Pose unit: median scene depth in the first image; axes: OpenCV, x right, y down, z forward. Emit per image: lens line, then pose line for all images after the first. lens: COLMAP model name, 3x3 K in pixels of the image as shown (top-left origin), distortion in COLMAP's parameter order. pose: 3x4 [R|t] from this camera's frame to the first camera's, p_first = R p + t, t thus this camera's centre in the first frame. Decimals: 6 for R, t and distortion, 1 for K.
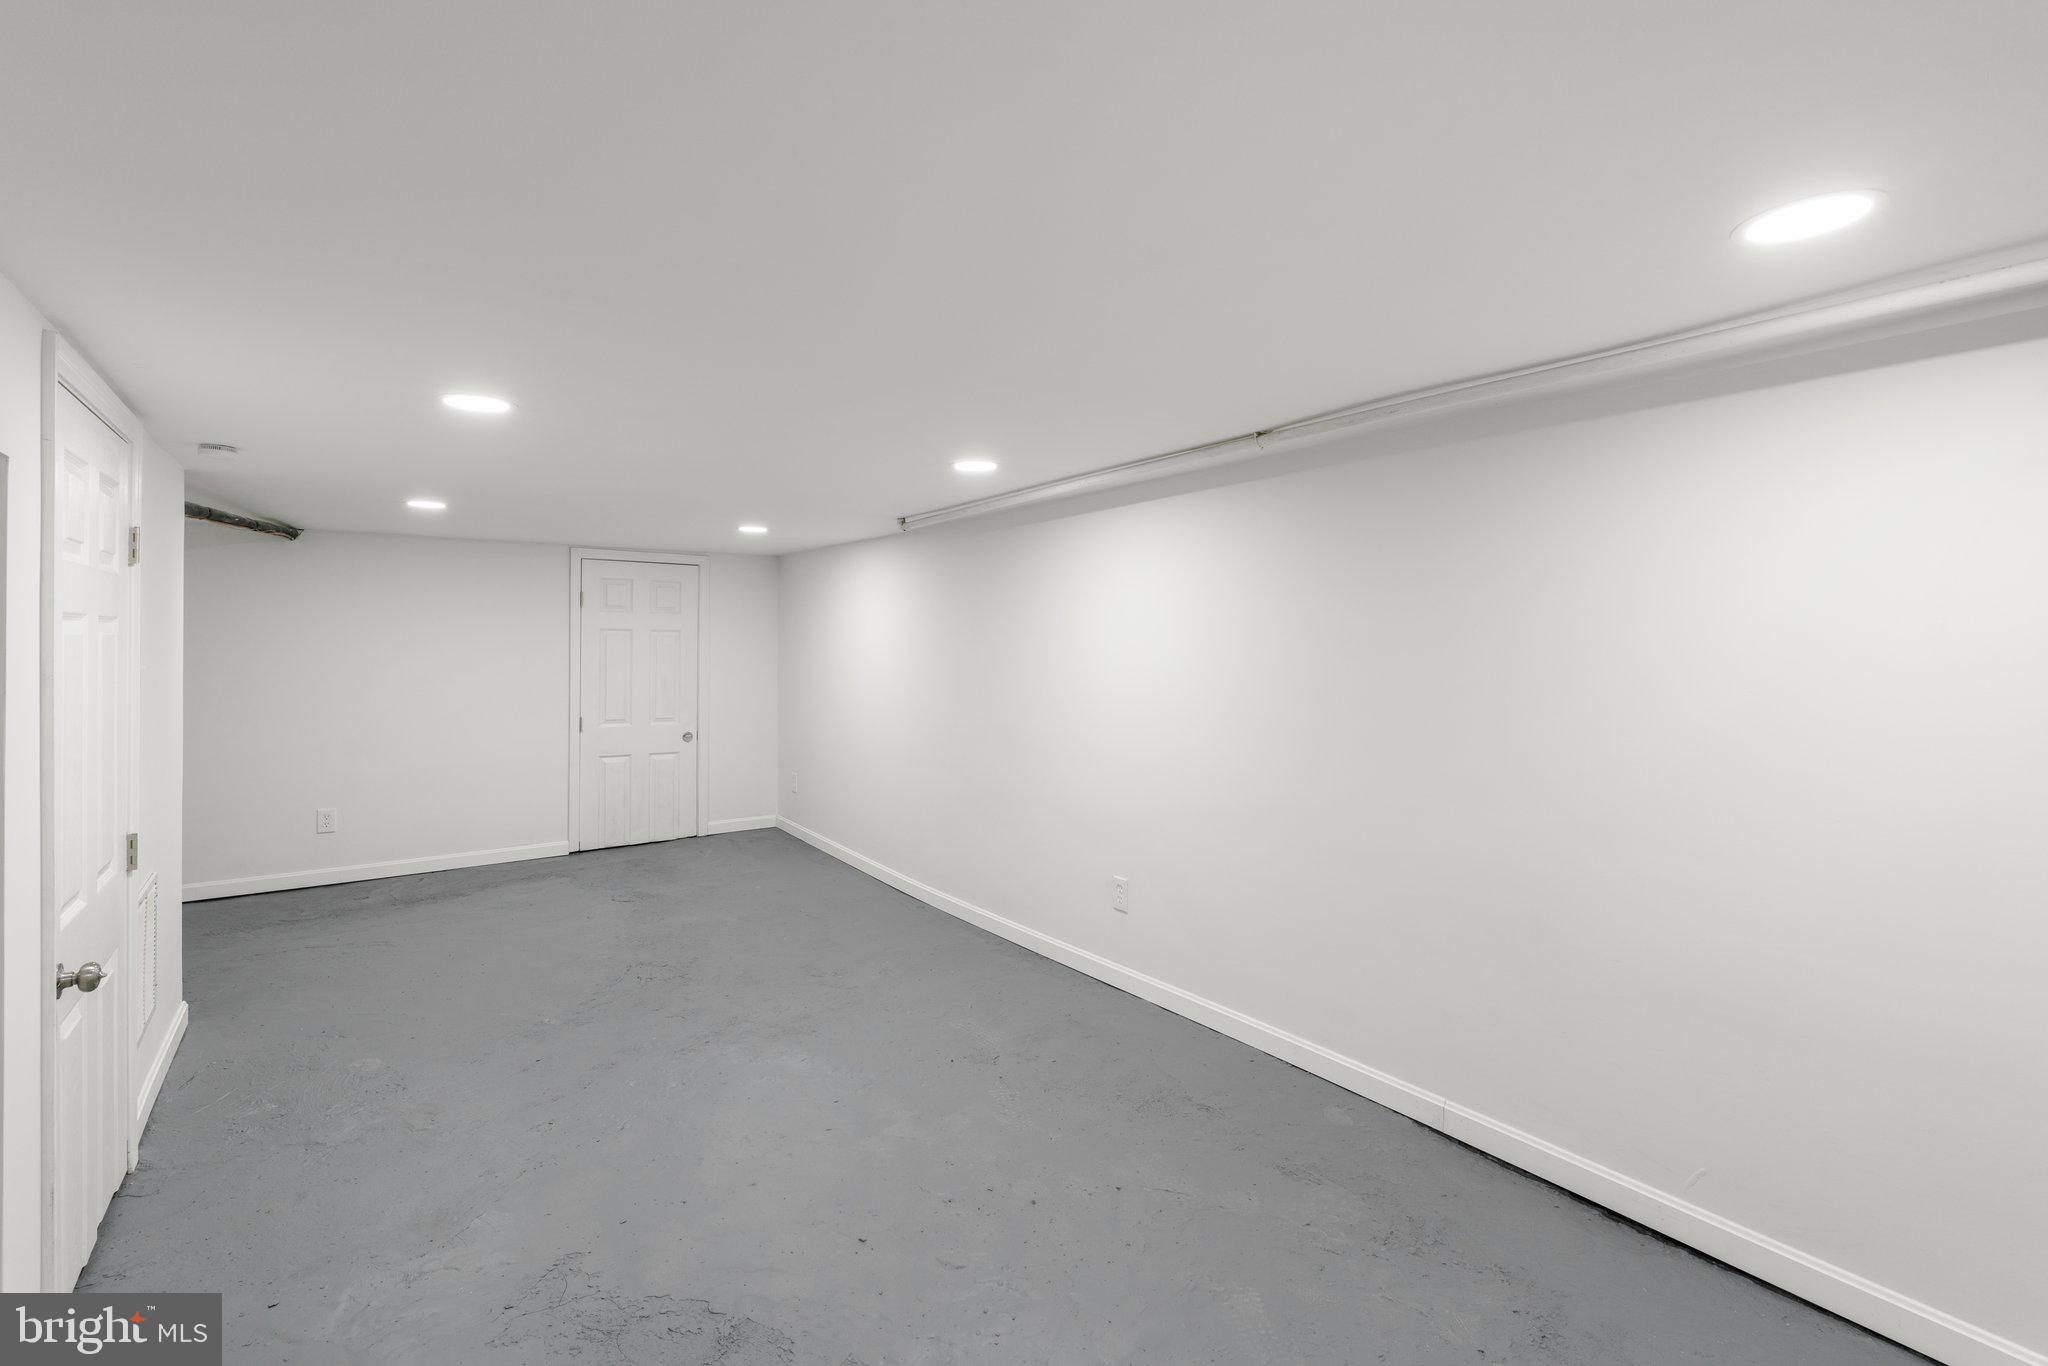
lens RADIAL K [[927.1, 0, 1025.0], [0, 927.1, 658.1], [0, 0, 1]] dist [-0.000947, 0.000560]
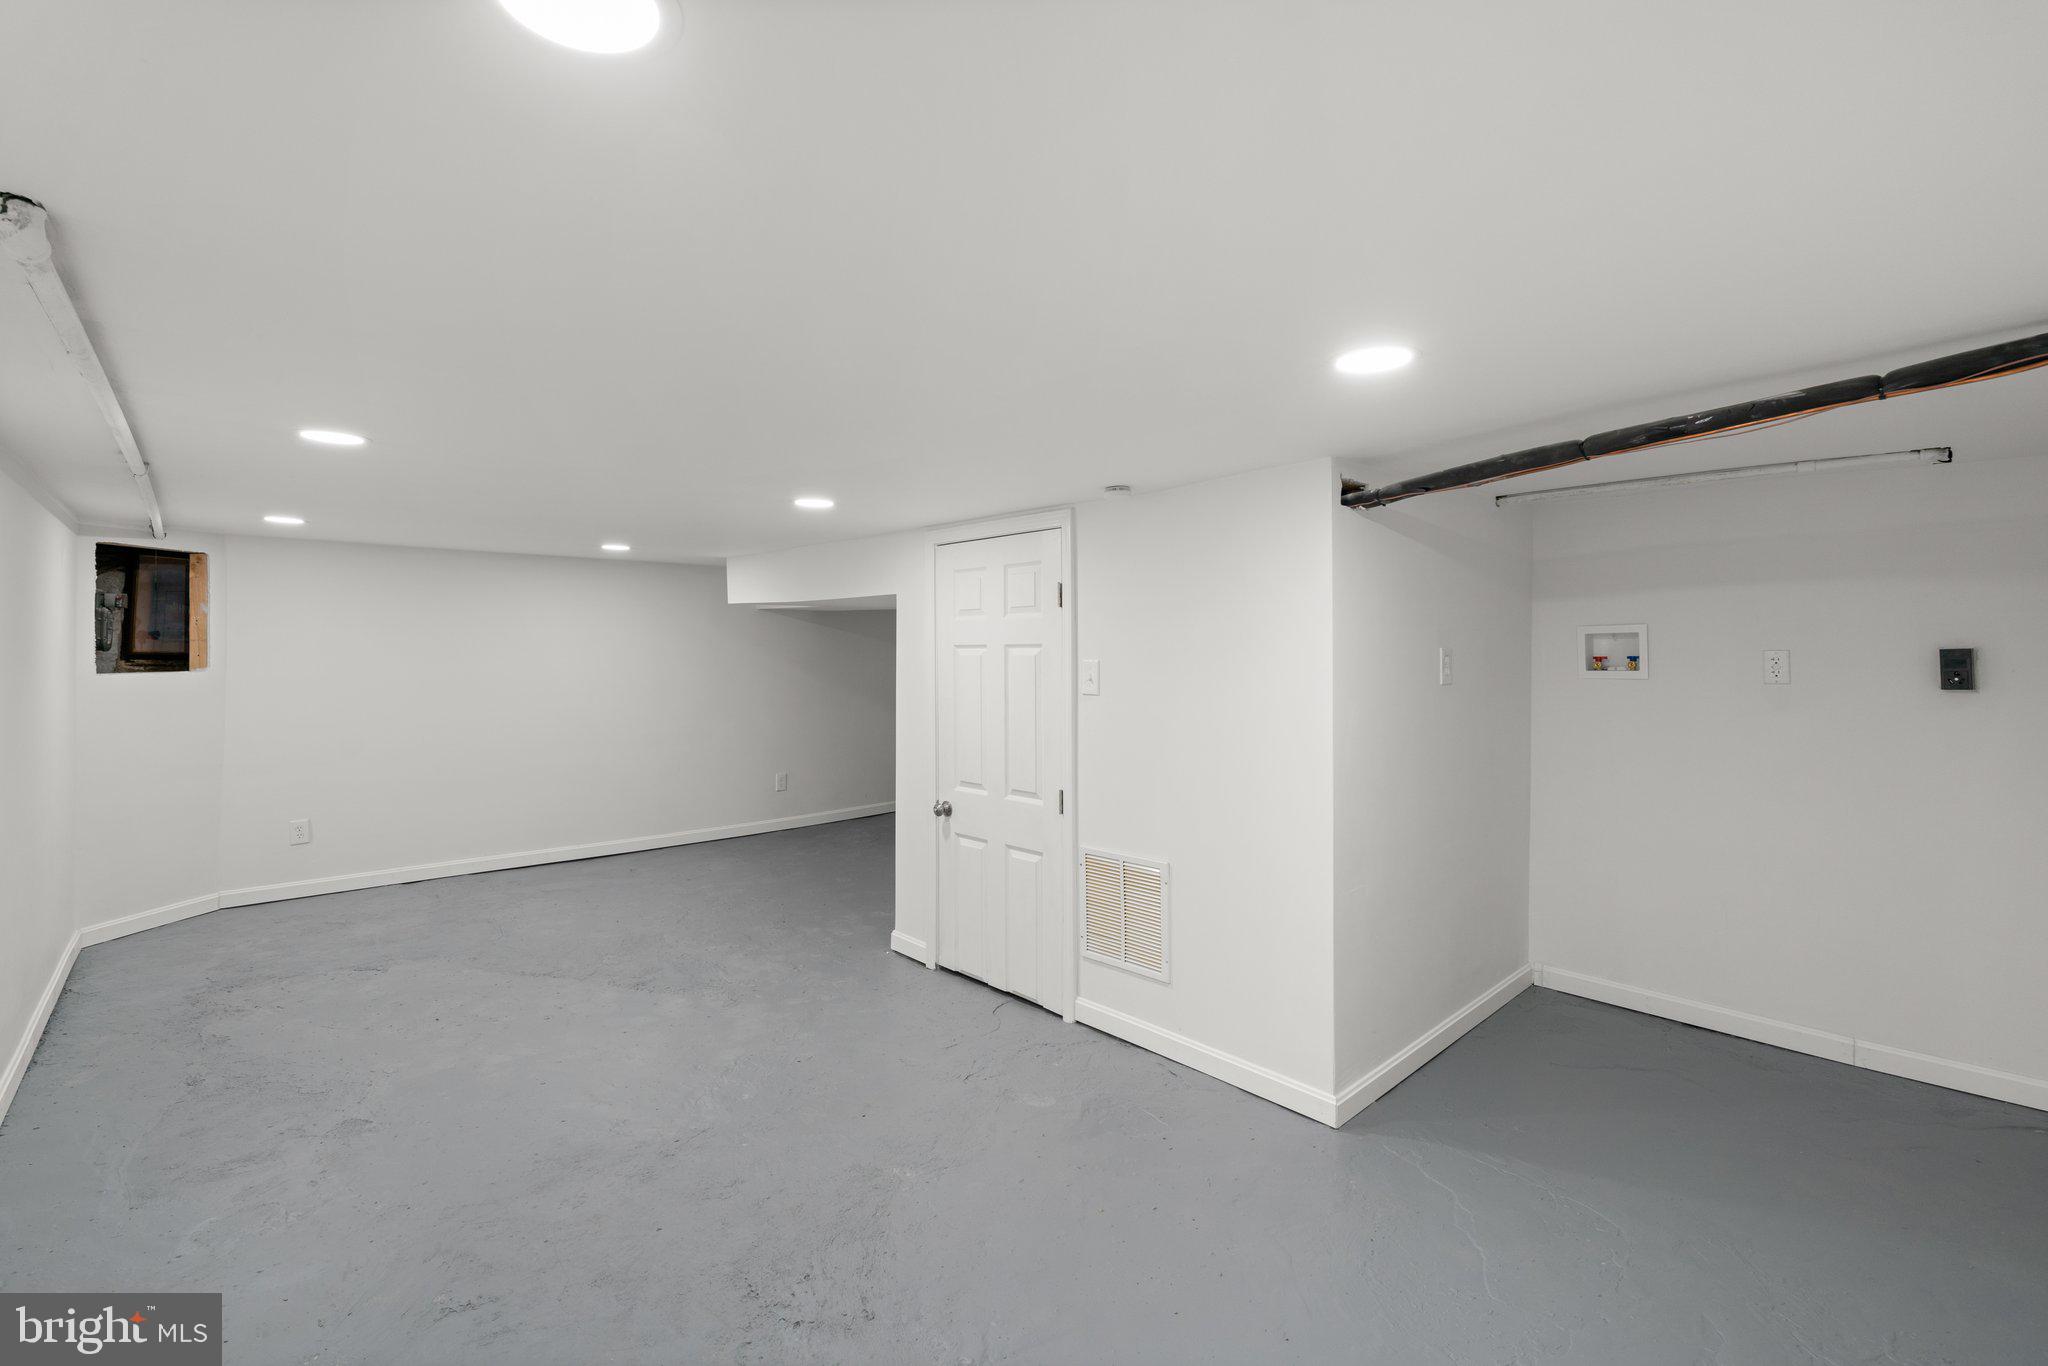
lens RADIAL K [[935.5, 0, 1028.1], [0, 935.5, 671.6], [0, 0, 1]] dist [-0.002510, 0.000210]
pose [[-0.995200, -0.006240, -0.097664, -0.308441], [-0.008860, 0.999612, 0.026423, -0.014918], [0.097461, 0.027161, -0.994869, 0.999316]]
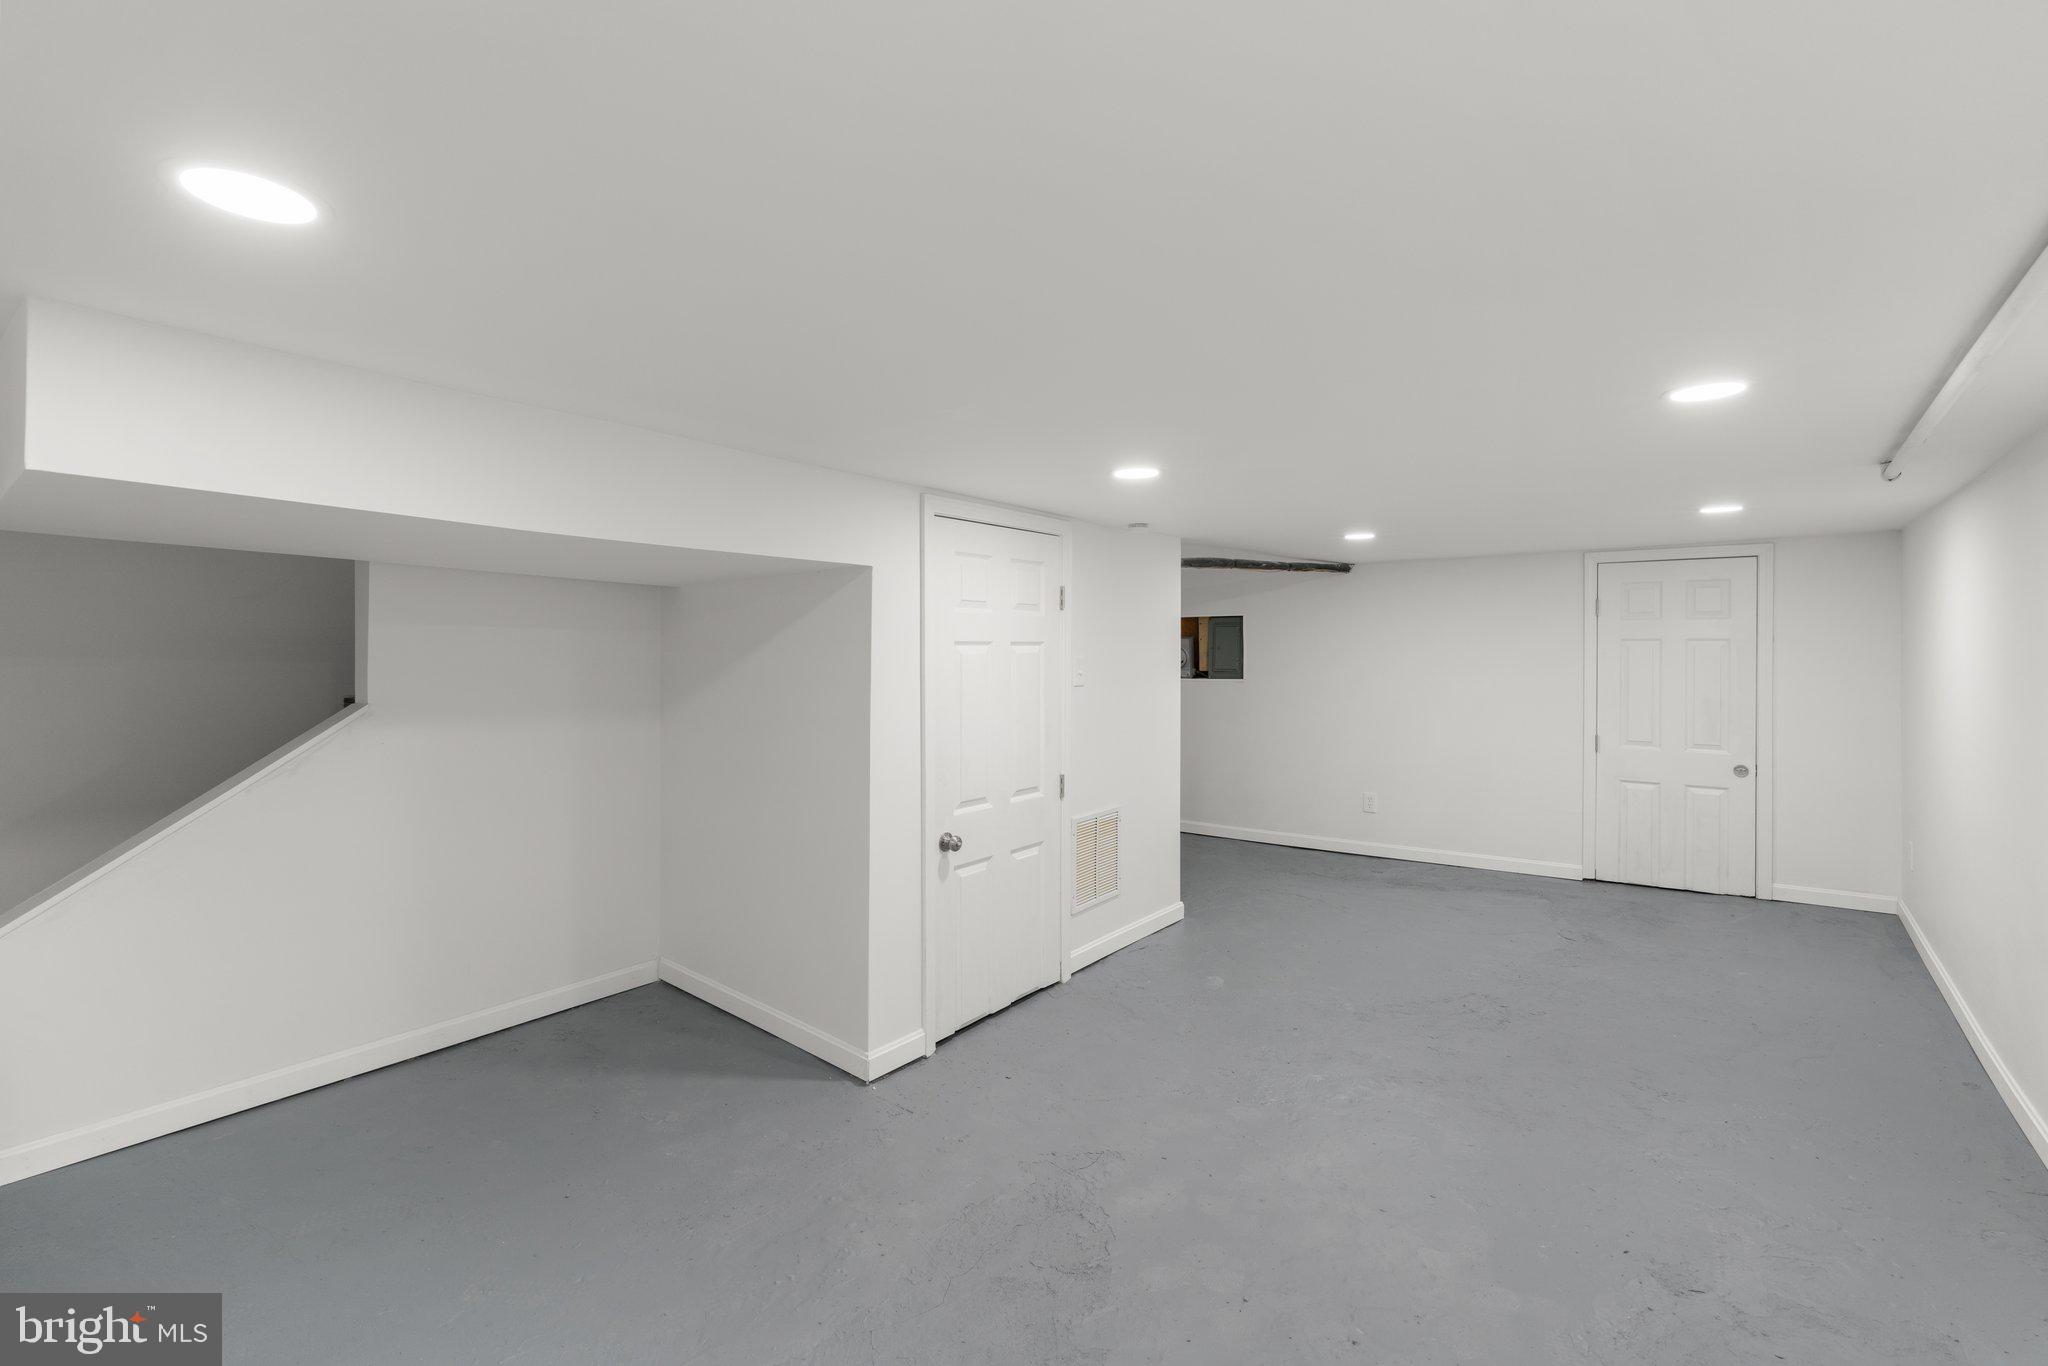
lens RADIAL K [[927.1, 0, 1025.0], [0, 927.1, 658.1], [0, 0, 1]] dist [-0.000947, 0.000560]
pose [[0.298143, -0.000335, -0.954521, 0.233322], [-0.010099, 0.999943, -0.003506, -0.003777], [0.954468, 0.010685, 0.298122, 0.181196]]
